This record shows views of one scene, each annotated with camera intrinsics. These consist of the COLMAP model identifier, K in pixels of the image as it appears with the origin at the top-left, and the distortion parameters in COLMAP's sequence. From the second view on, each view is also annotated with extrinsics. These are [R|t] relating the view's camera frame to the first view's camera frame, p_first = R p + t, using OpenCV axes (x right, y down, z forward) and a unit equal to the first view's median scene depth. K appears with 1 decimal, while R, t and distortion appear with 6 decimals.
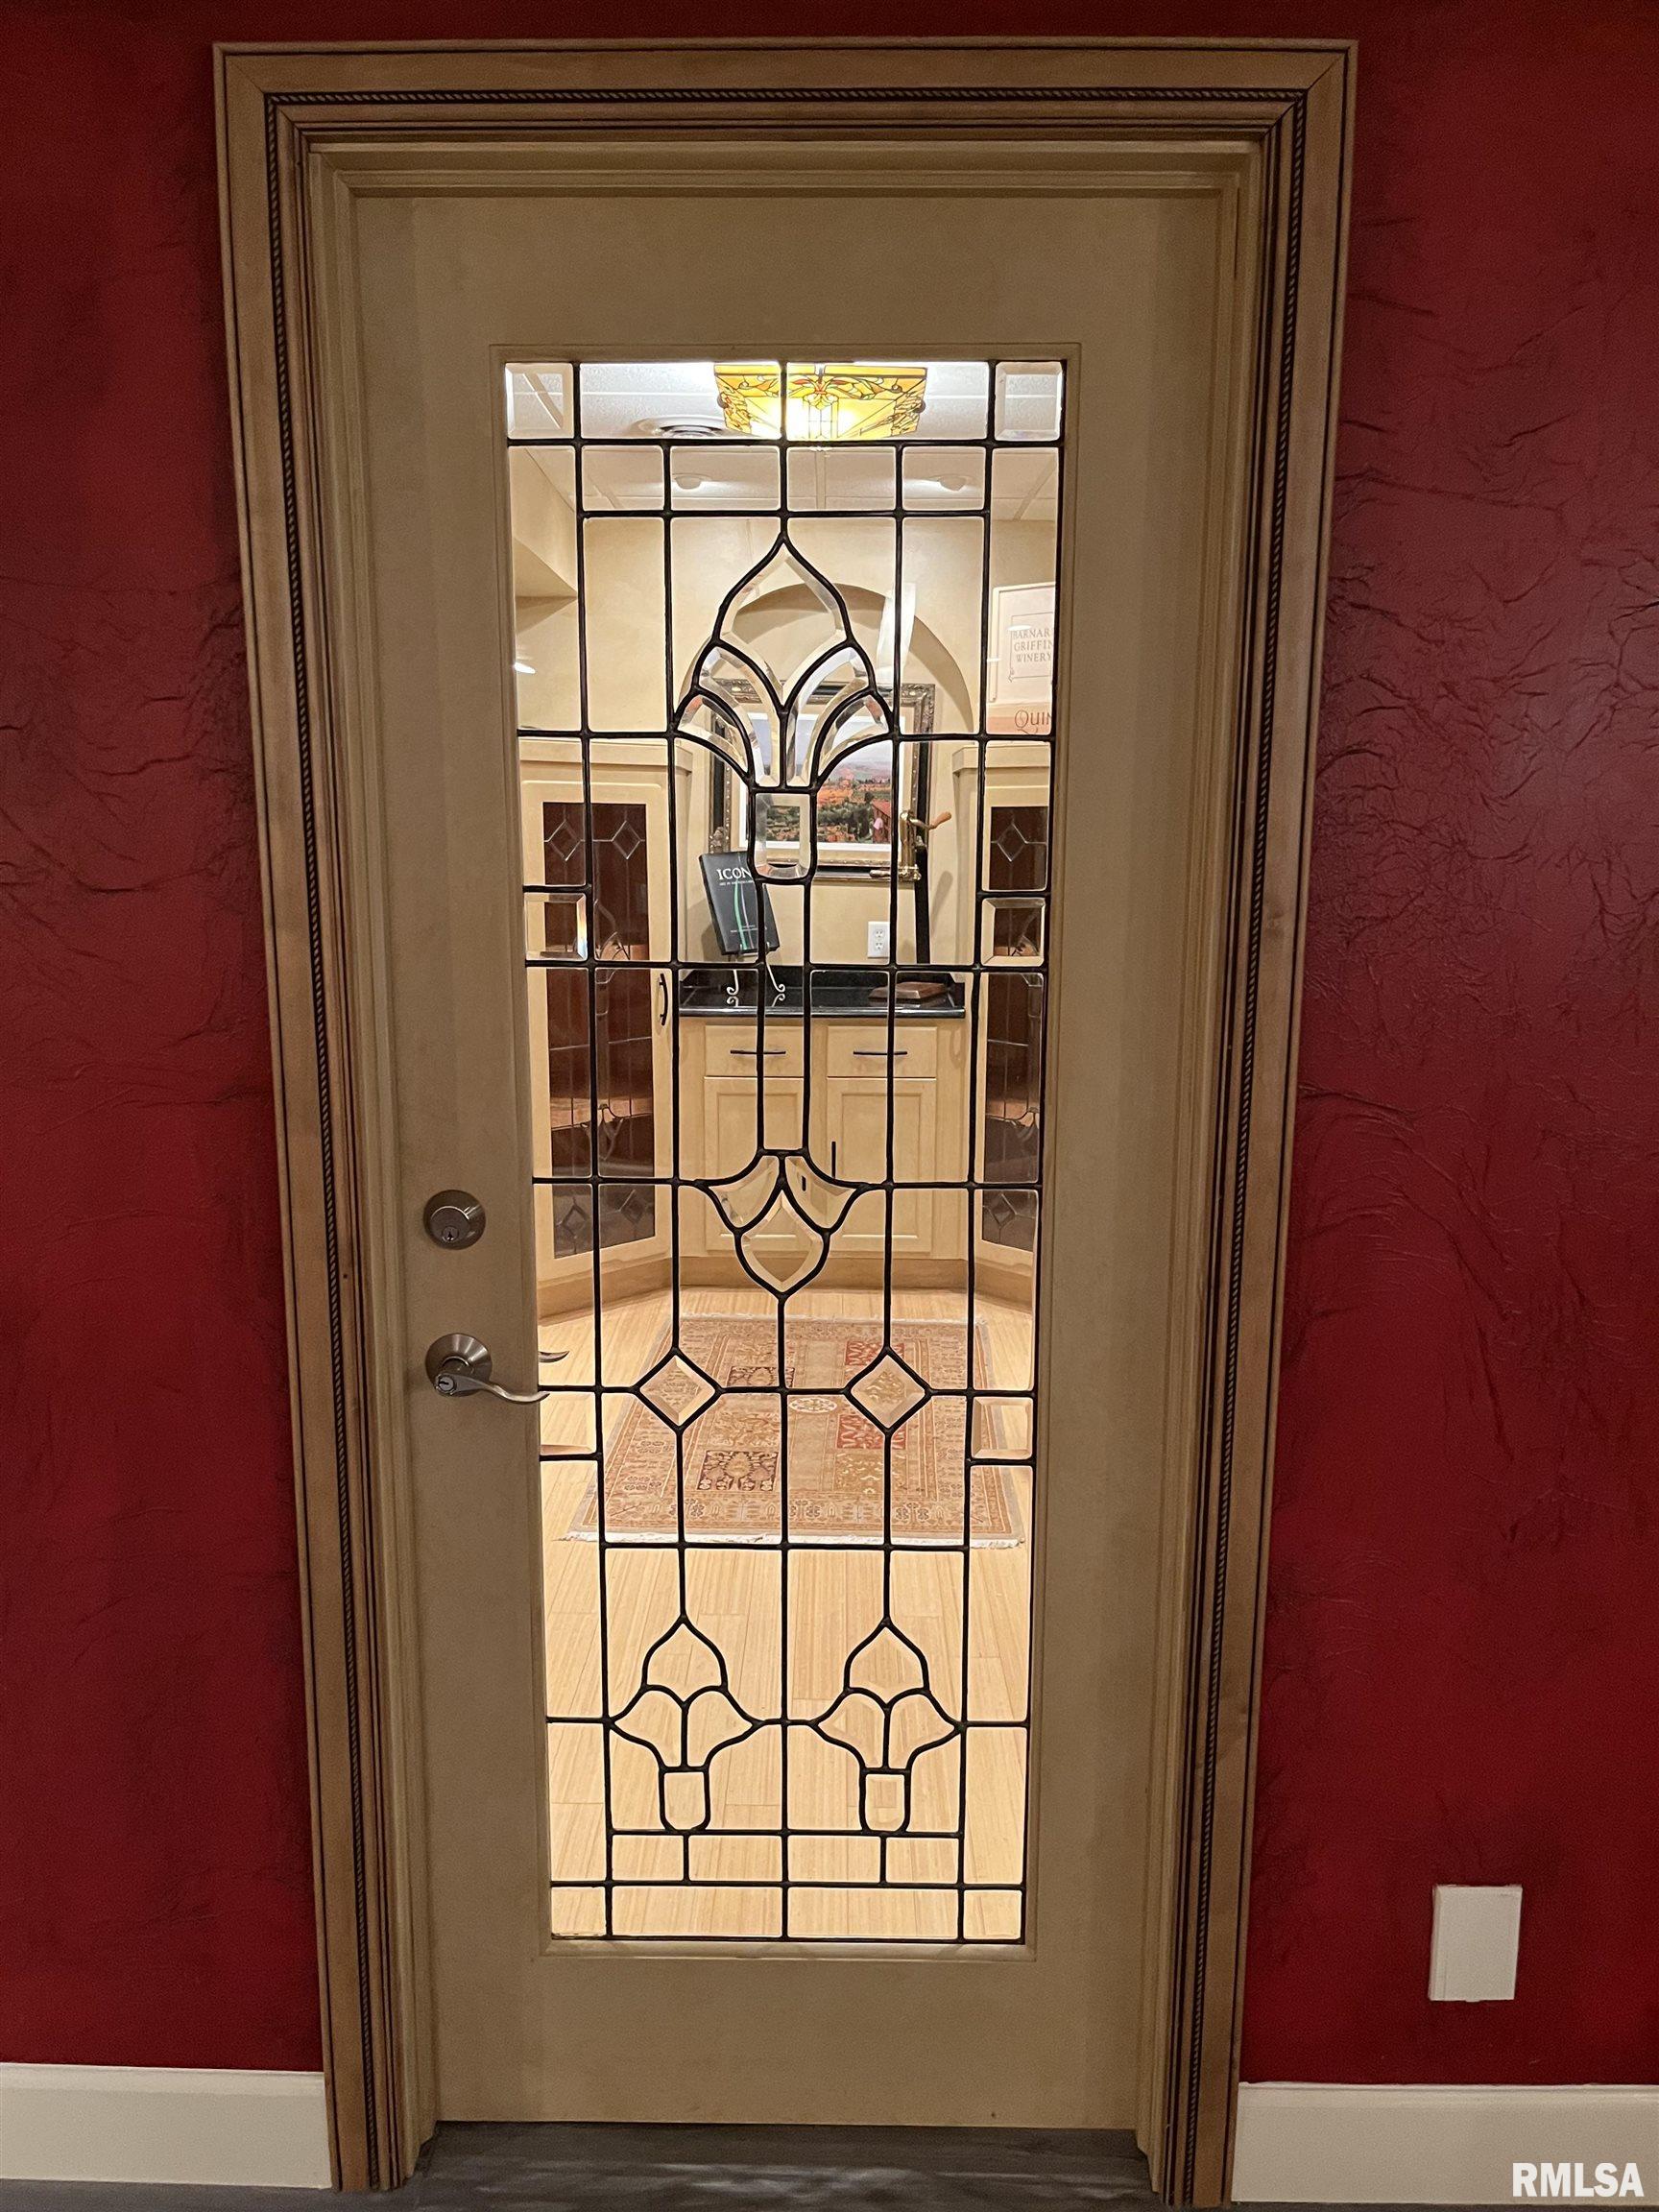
lens RADIAL K [[1703.8, 0, 829.5], [0, 1703.8, 1106.0], [0, 0, 1]] dist [0.005182, 0.000218]
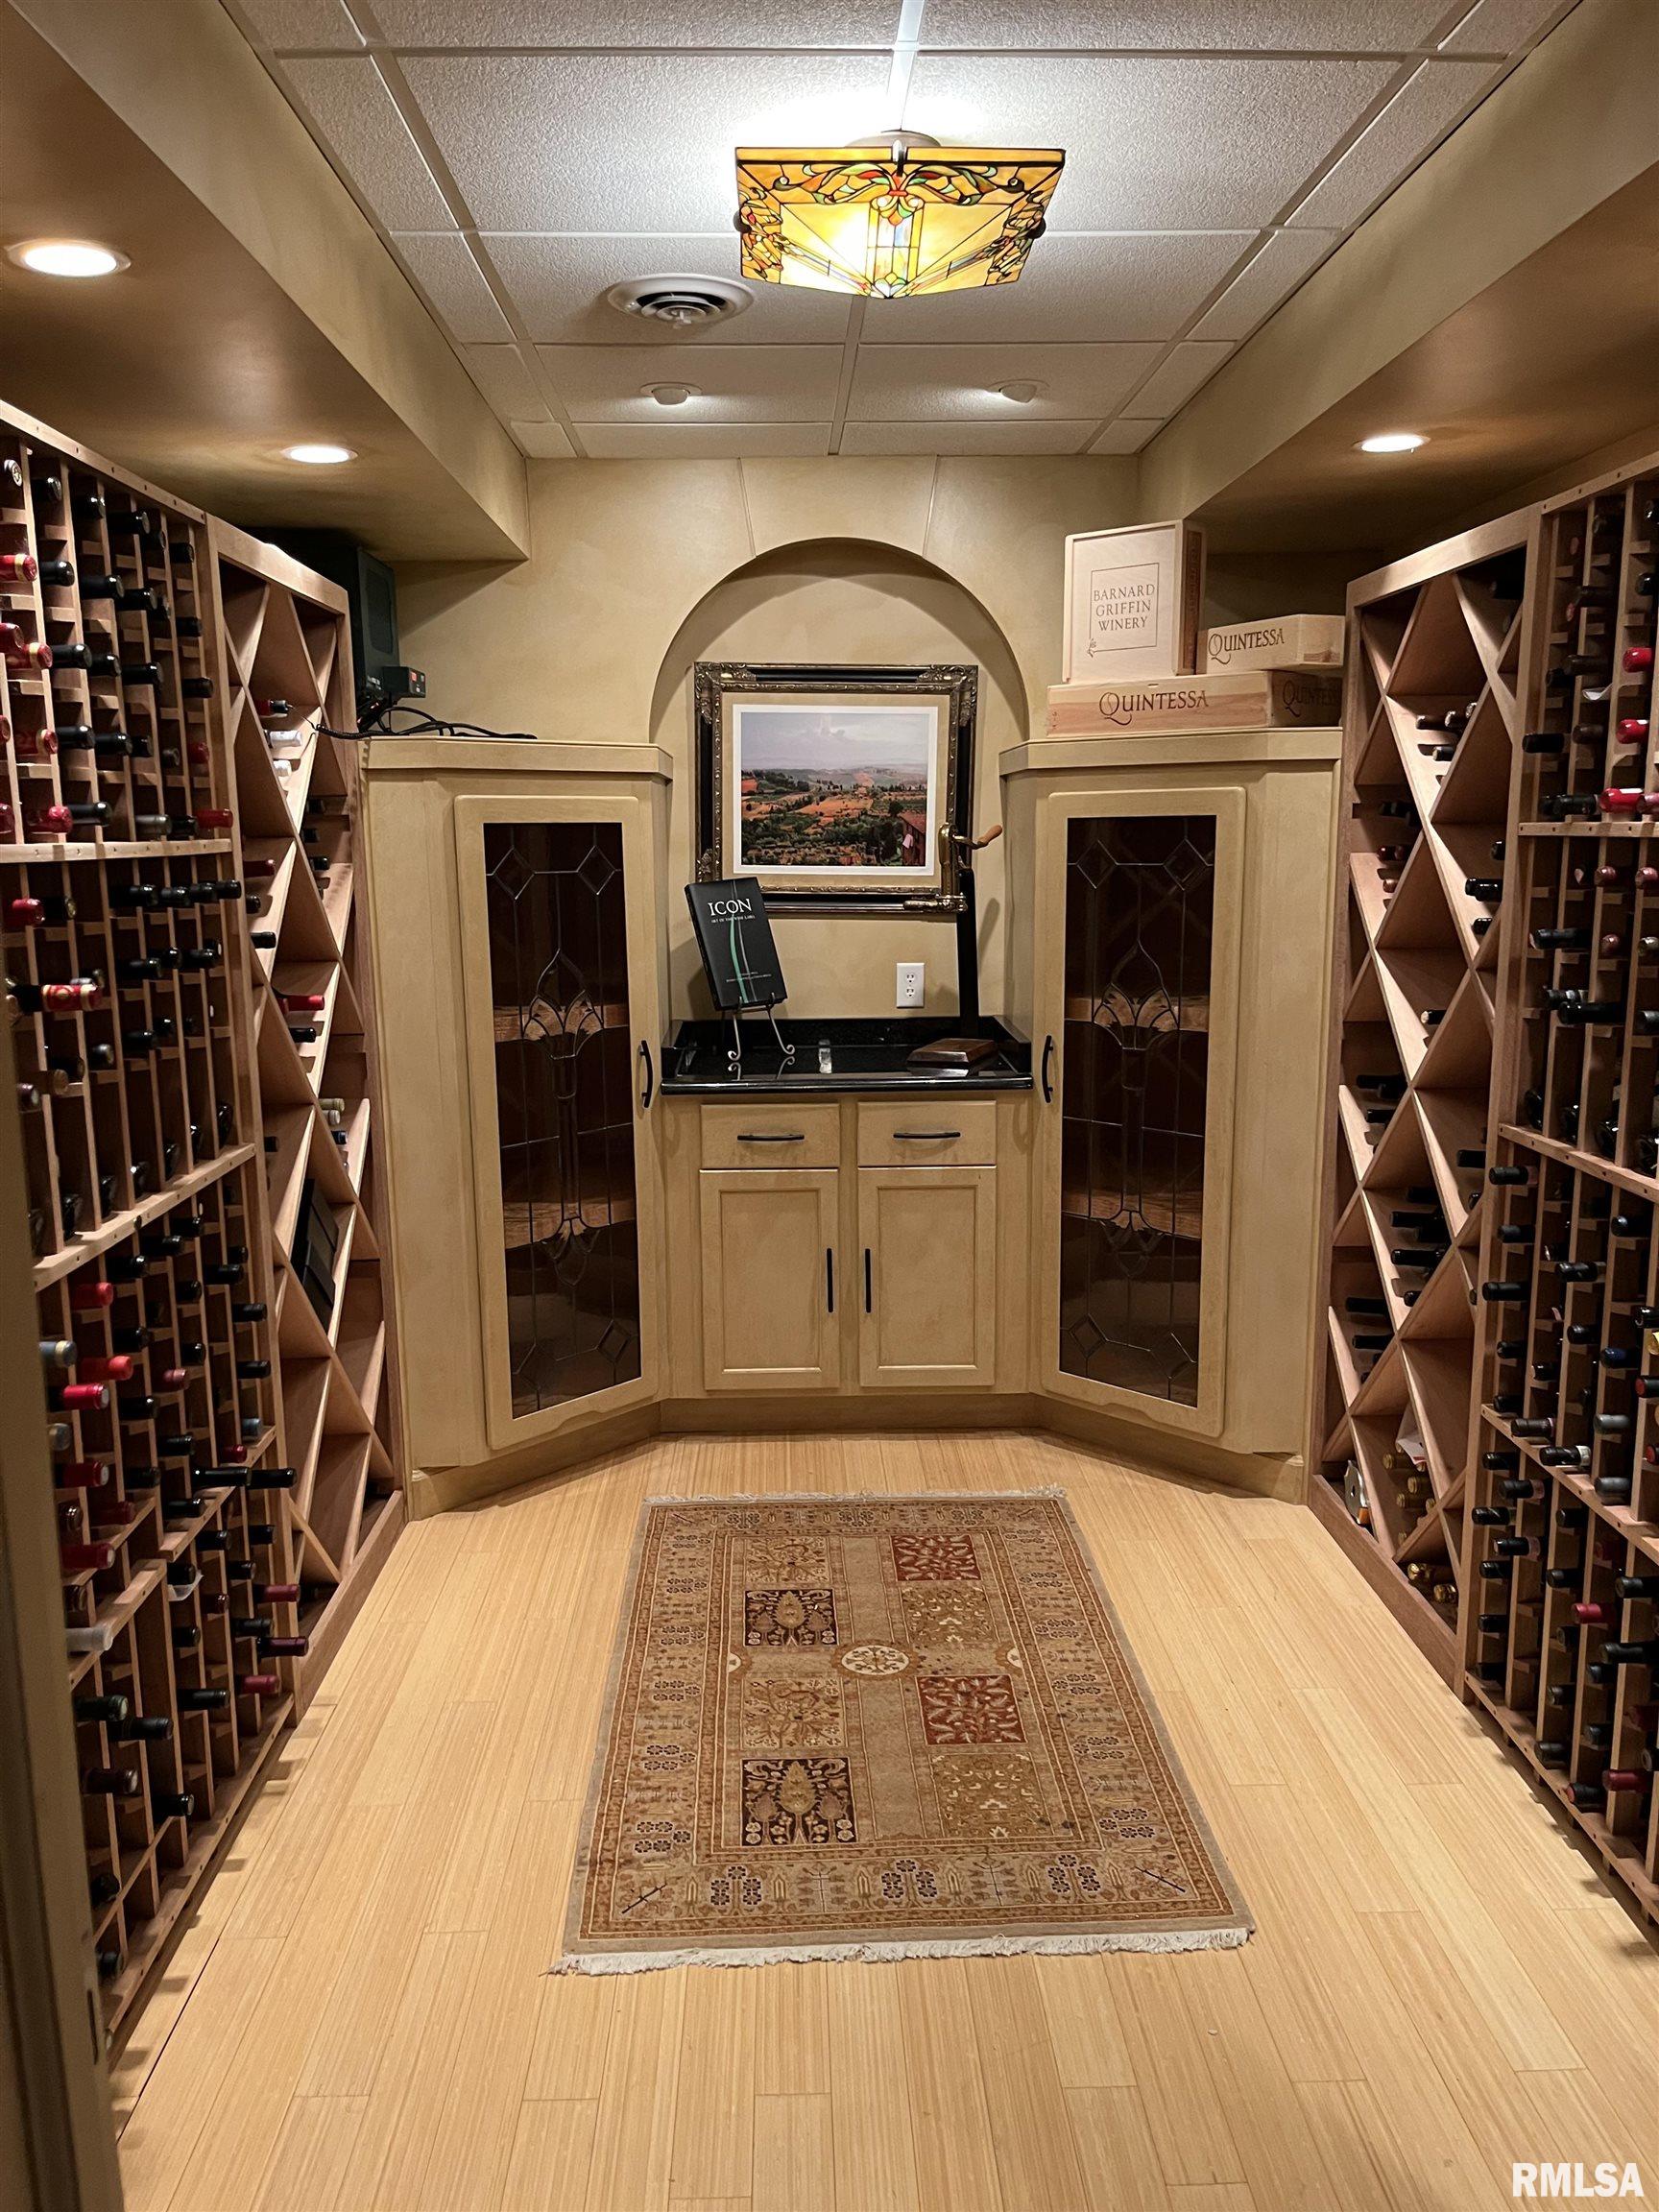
lens RADIAL K [[1646.2, 0, 829.5], [0, 1646.2, 1106.0], [0, 0, 1]] dist [-0.004698, -0.002587]
pose [[0.999055, -0.022904, 0.036951, -0.041295], [0.022892, 0.999738, 0.000743, -0.045526], [-0.036958, 0.000104, 0.999317, 0.243459]]
